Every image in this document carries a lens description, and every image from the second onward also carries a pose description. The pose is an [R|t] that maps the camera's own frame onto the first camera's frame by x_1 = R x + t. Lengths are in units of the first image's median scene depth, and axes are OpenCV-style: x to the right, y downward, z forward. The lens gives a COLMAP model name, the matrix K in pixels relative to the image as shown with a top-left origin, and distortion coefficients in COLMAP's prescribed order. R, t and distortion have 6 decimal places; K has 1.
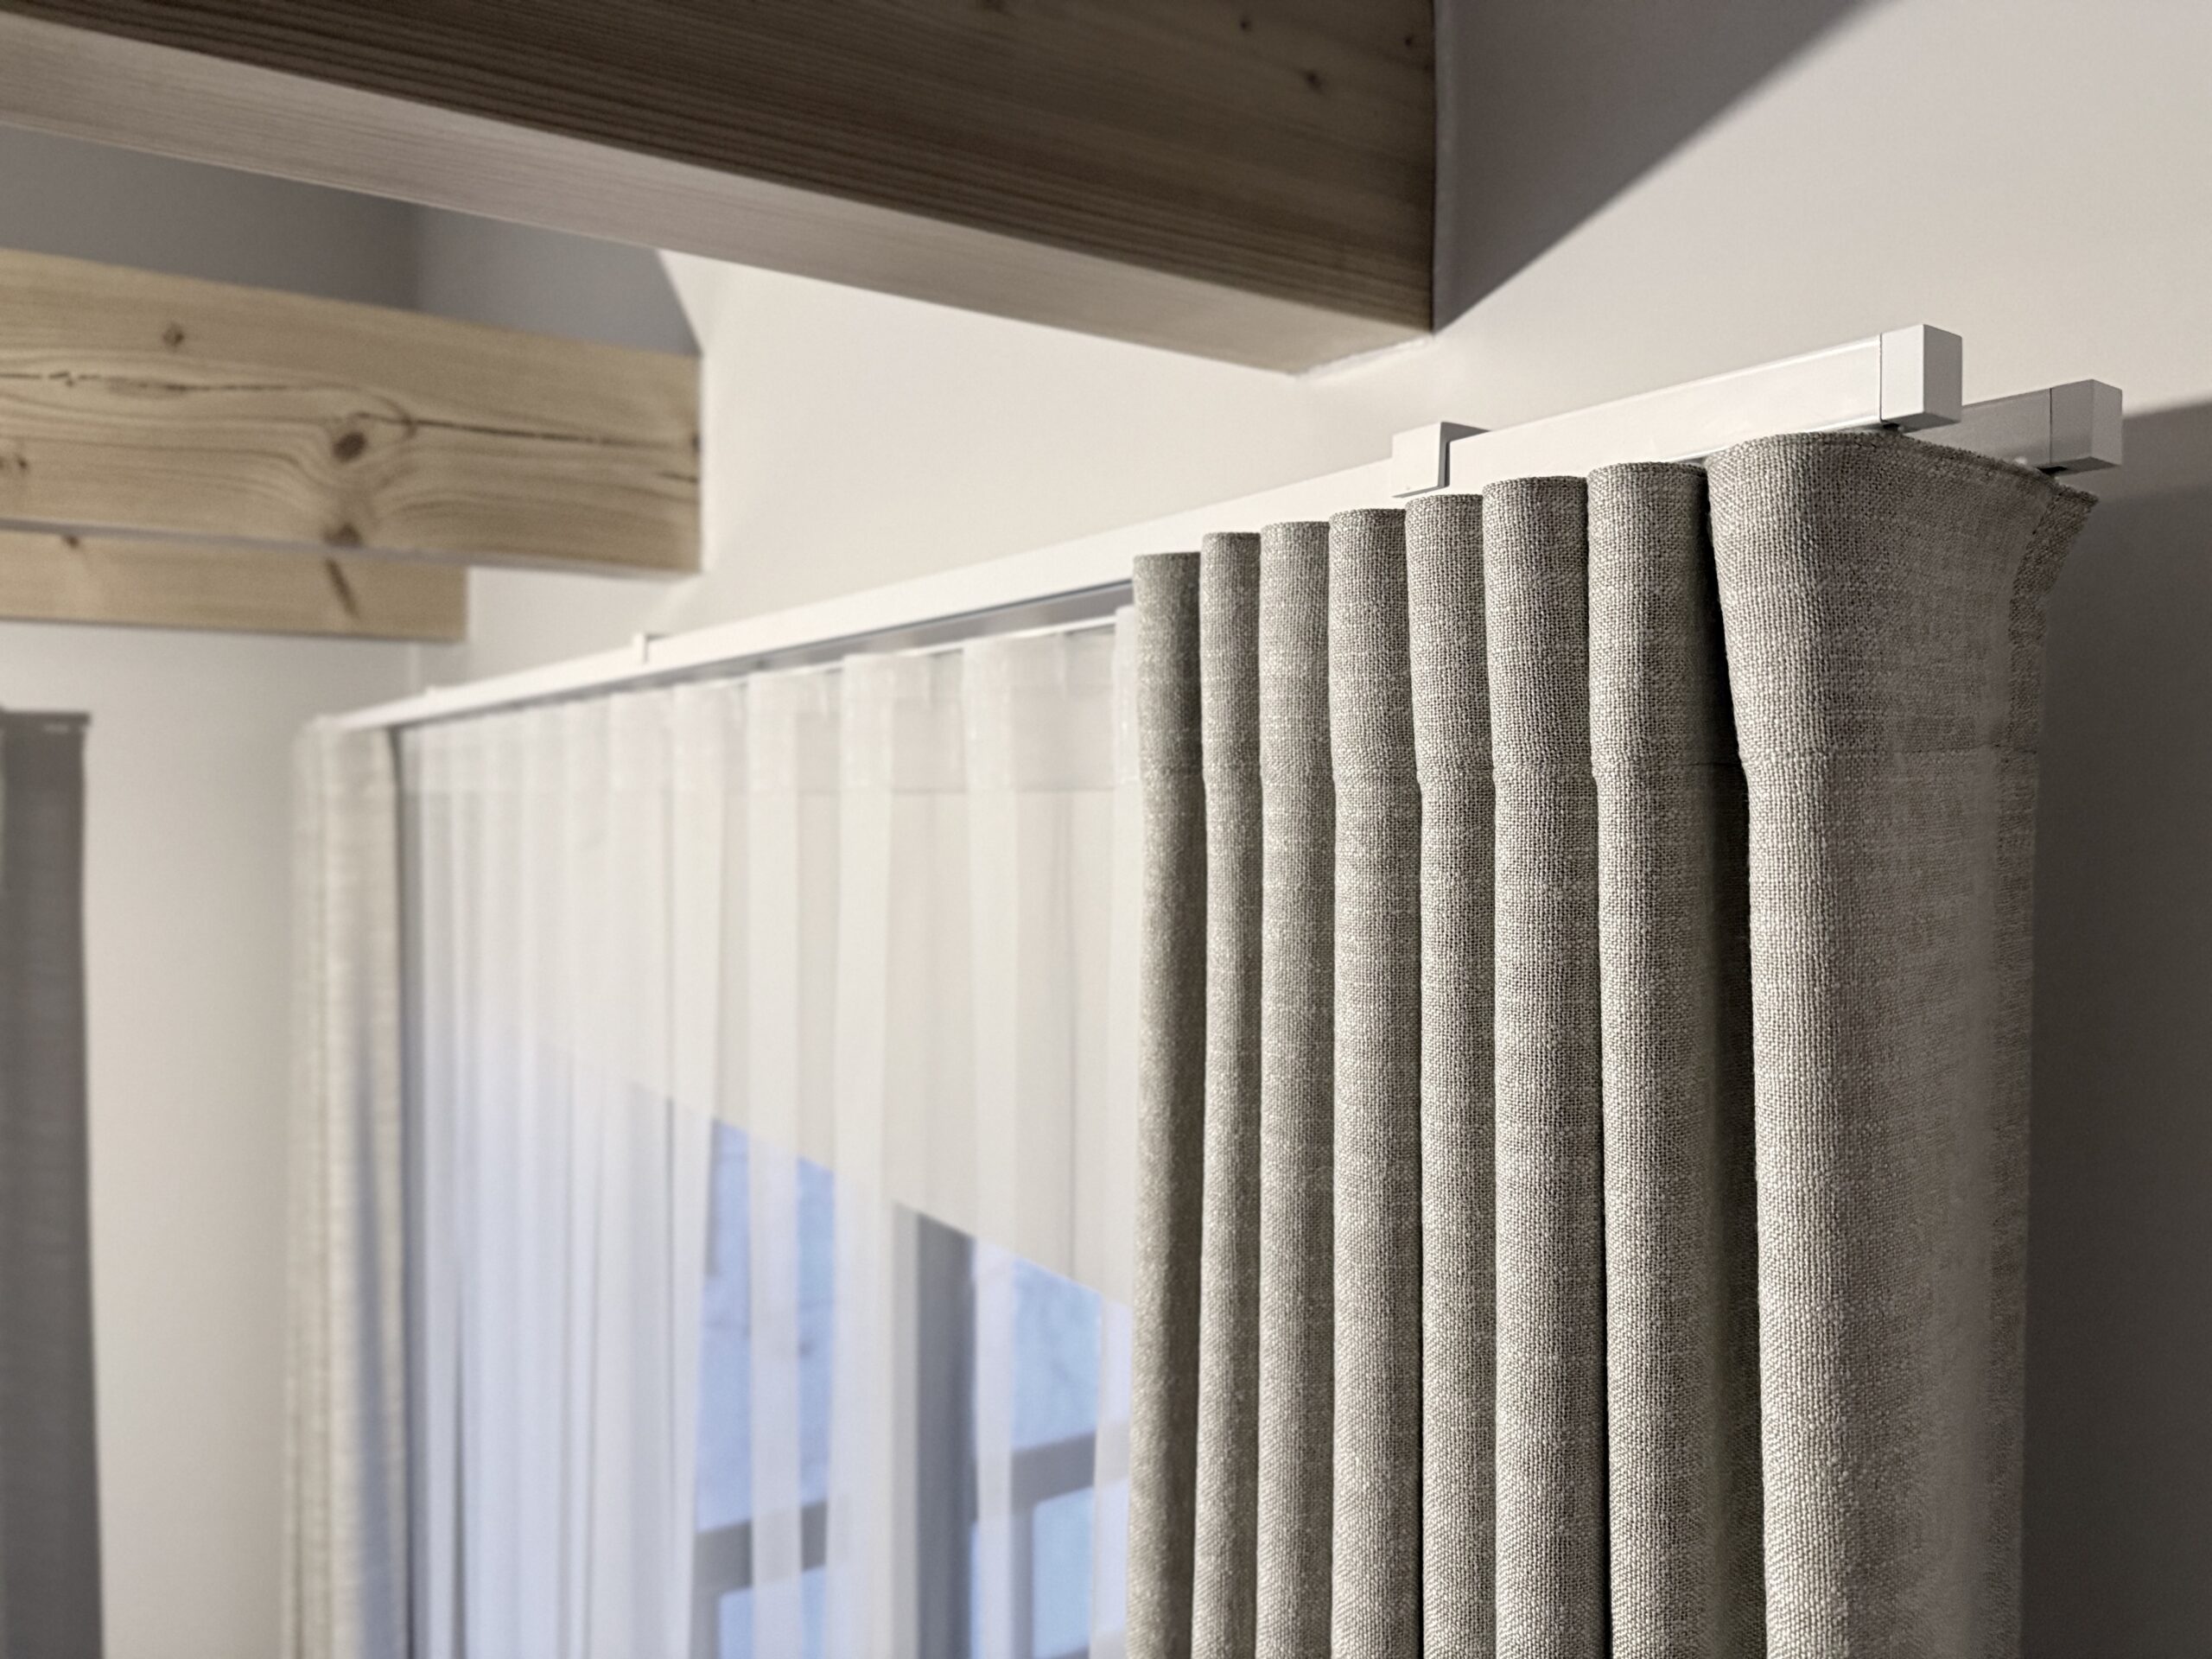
lens RADIAL K [[1543.5, 0, 1108.8], [0, 1543.5, 826.3], [0, 0, 1]] dist [0.004532, -0.027961]
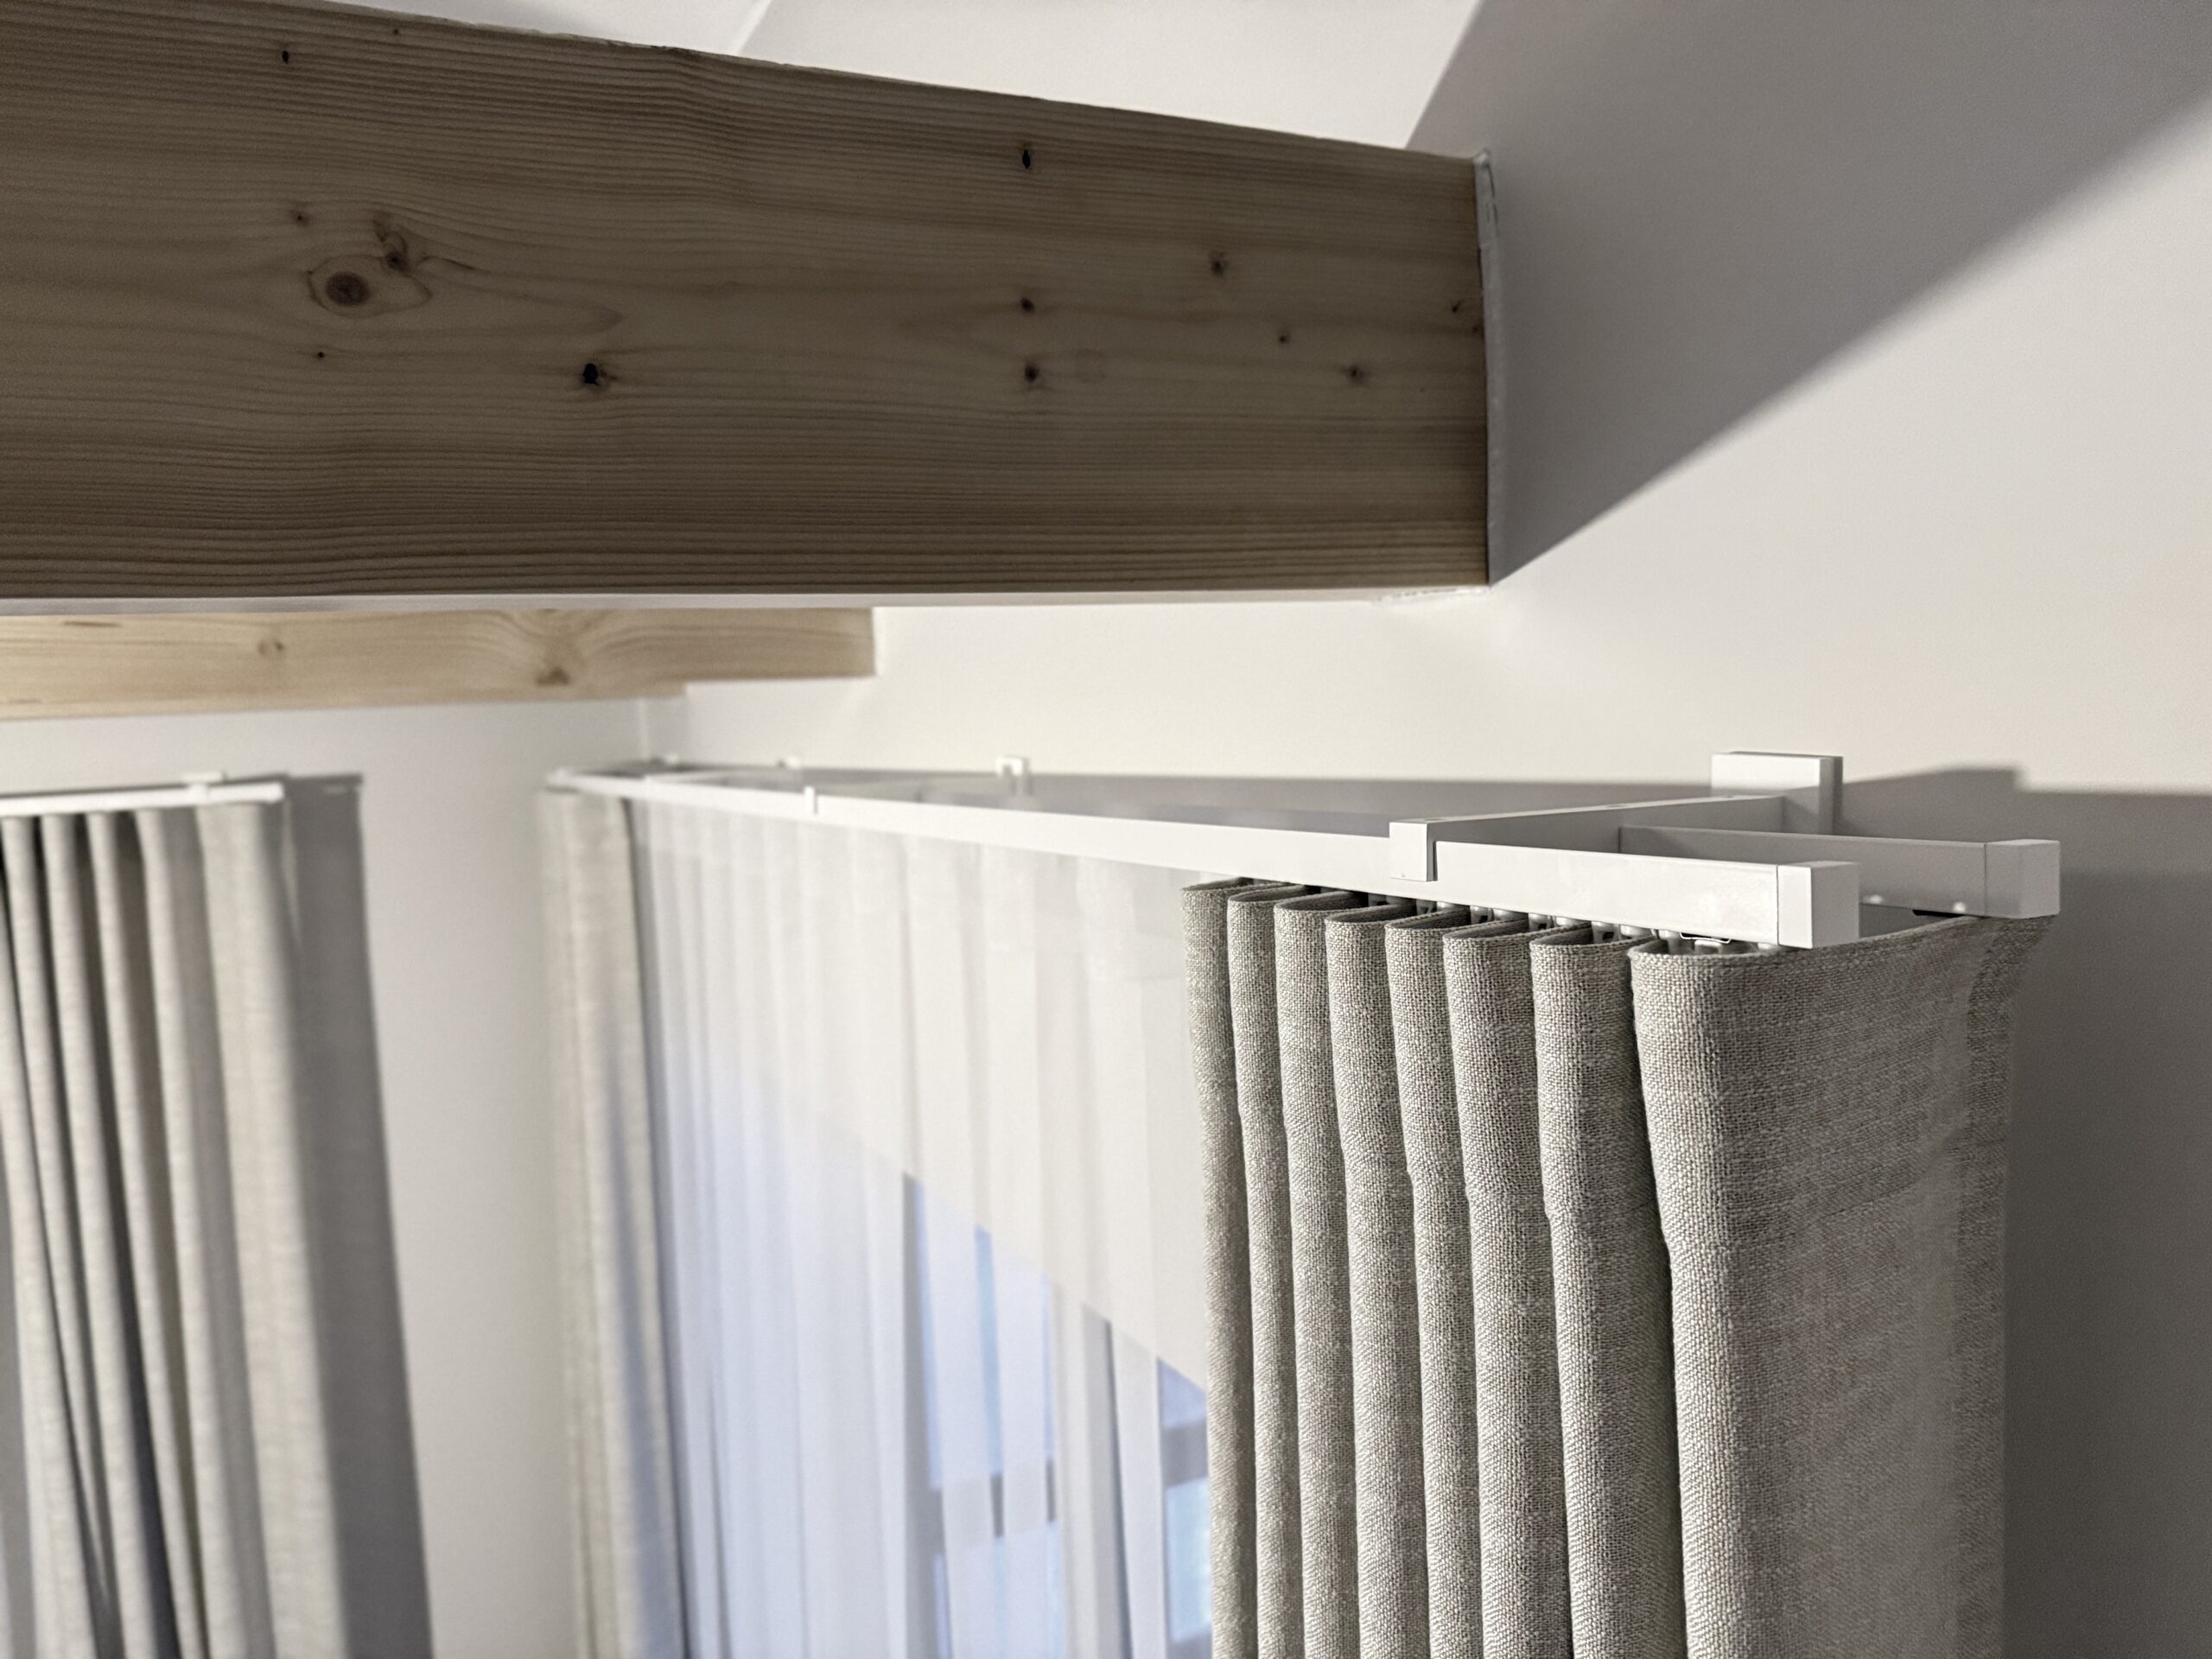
lens RADIAL K [[1526.0, 0, 1106.0], [0, 1526.0, 829.5], [0, 0, 1]] dist [0.083686, -0.203603]
pose [[0.988591, -0.037812, -0.145803, 0.144465], [0.044404, 0.998121, 0.042220, -0.308283], [0.143933, -0.048212, 0.988412, -0.105961]]
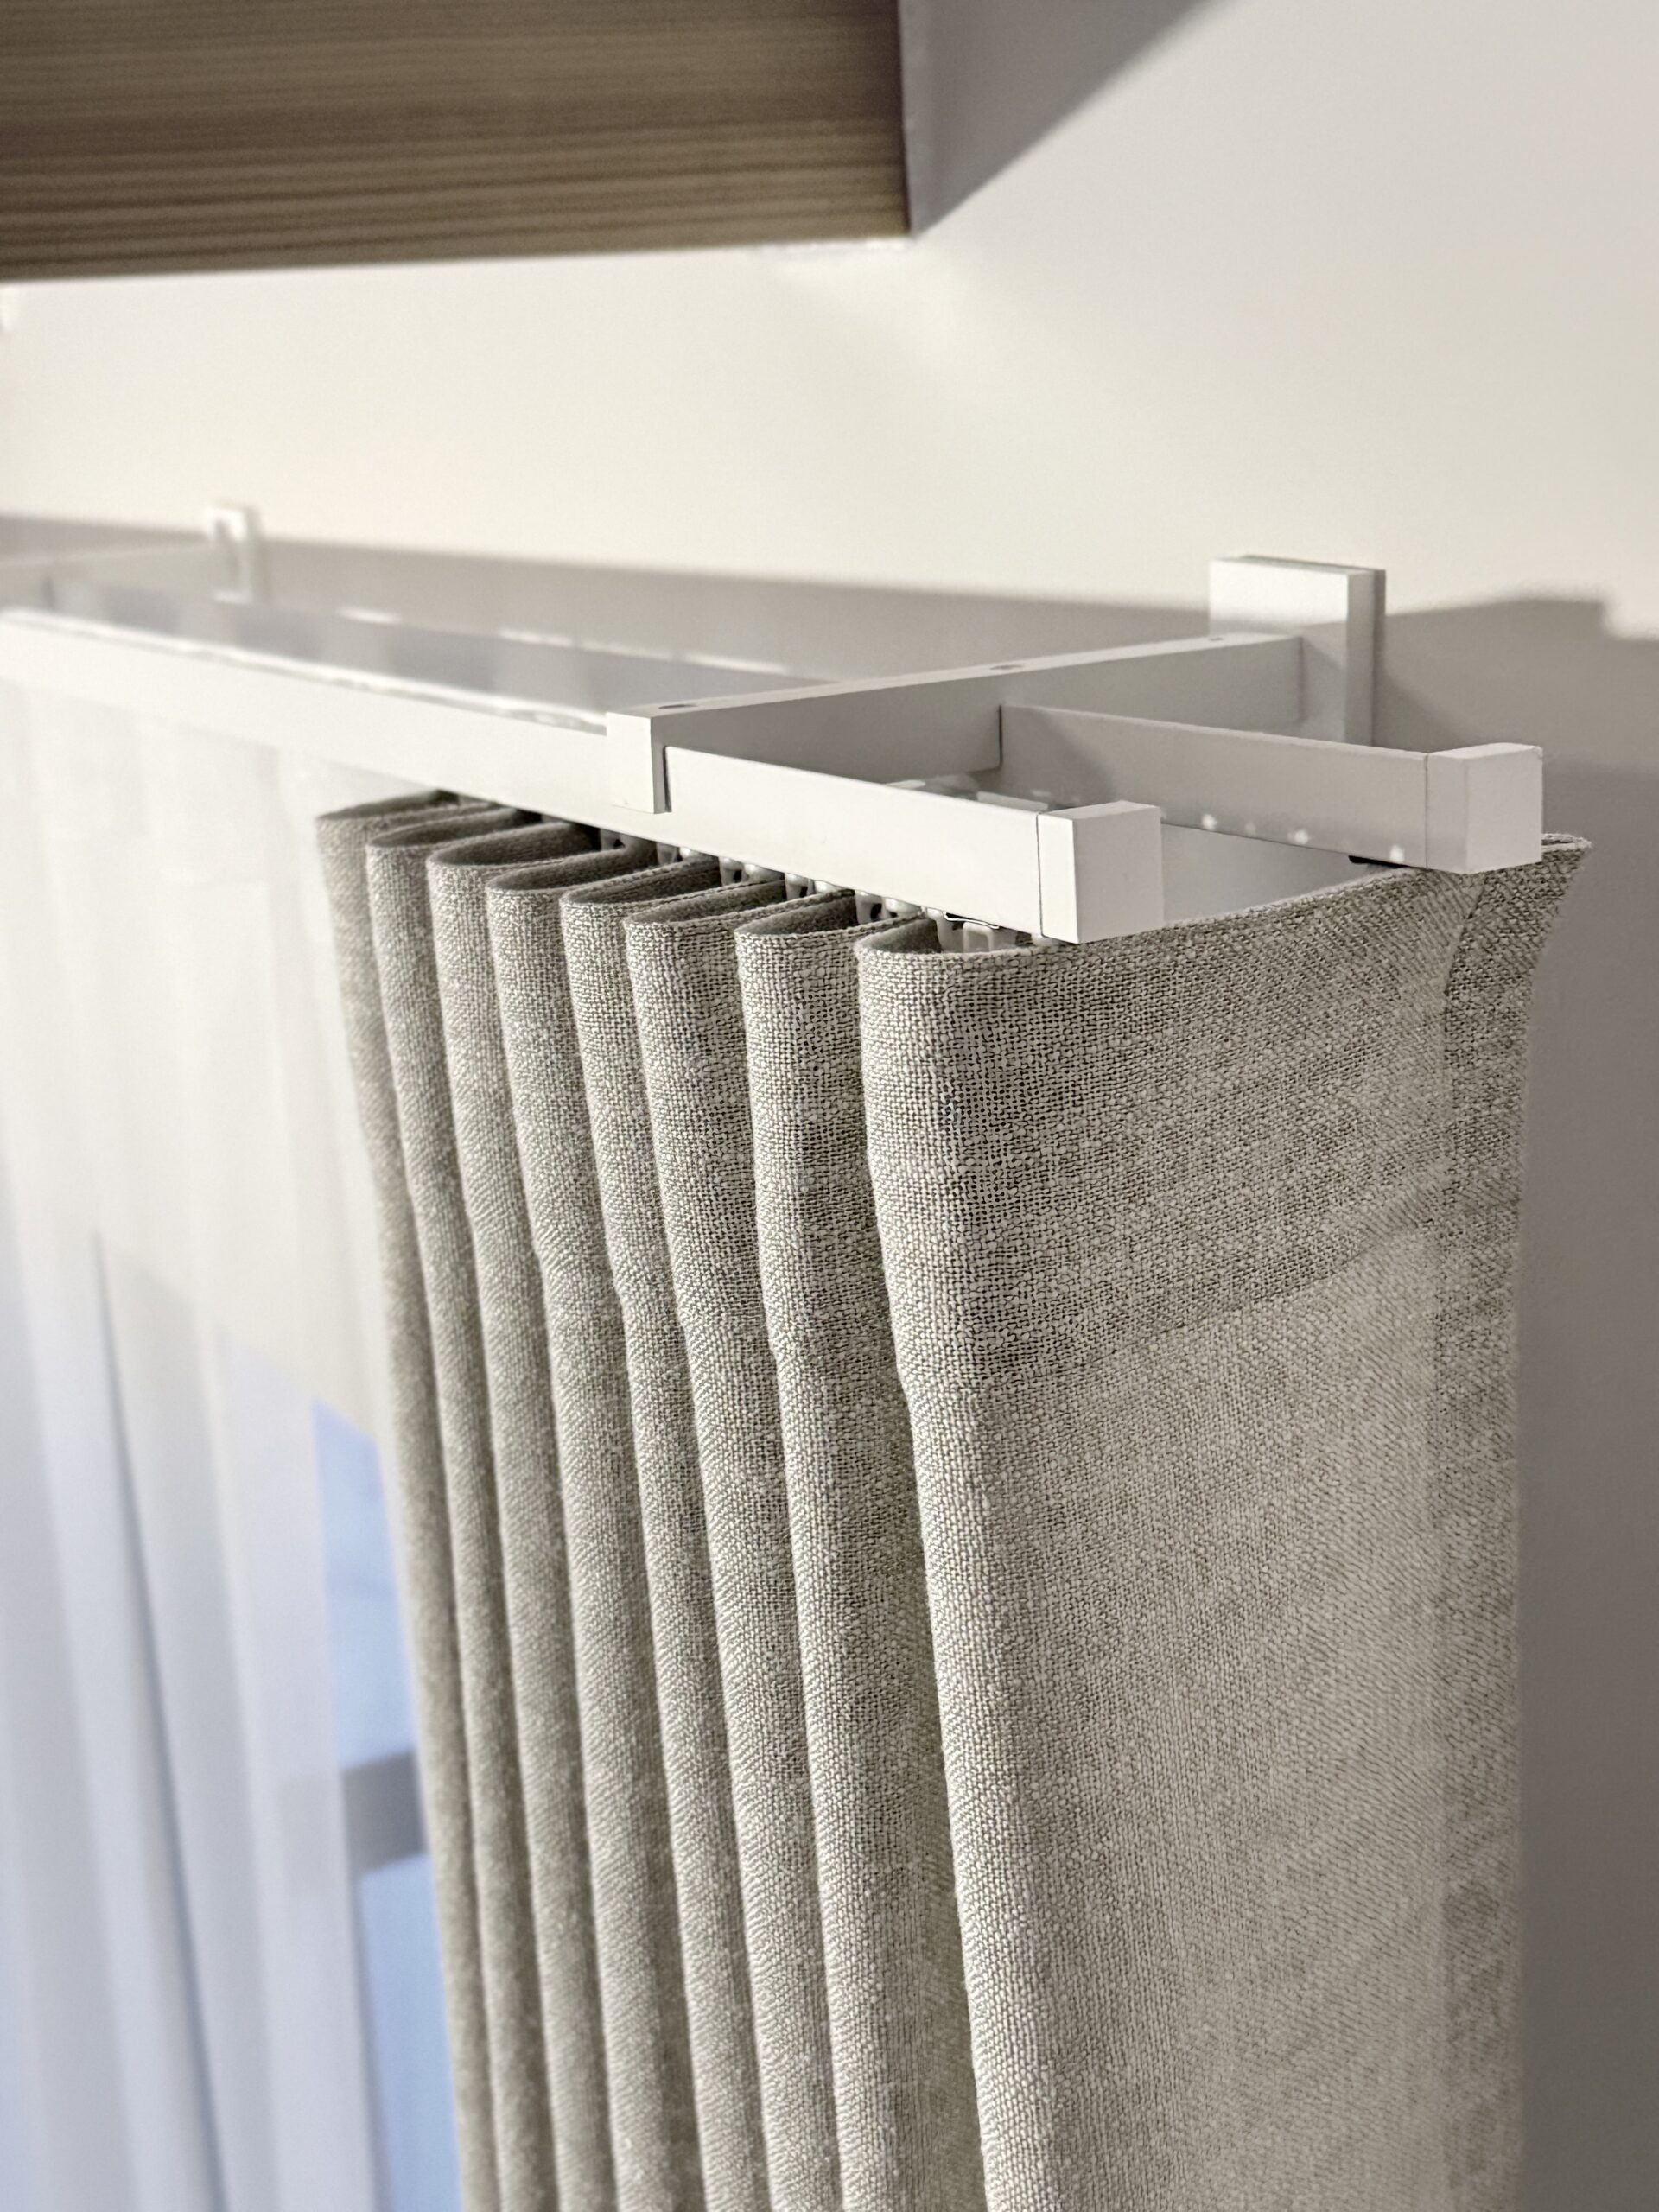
lens RADIAL K [[2946.9, 0, 829.5], [0, 2946.9, 1106.0], [0, 0, 1]] dist [0.078084, 0.046302]
pose [[0.994413, -0.047084, -0.094476, 0.396897], [0.067524, 0.971673, 0.226476, -0.375634], [0.081136, -0.231591, 0.969424, -0.255981]]
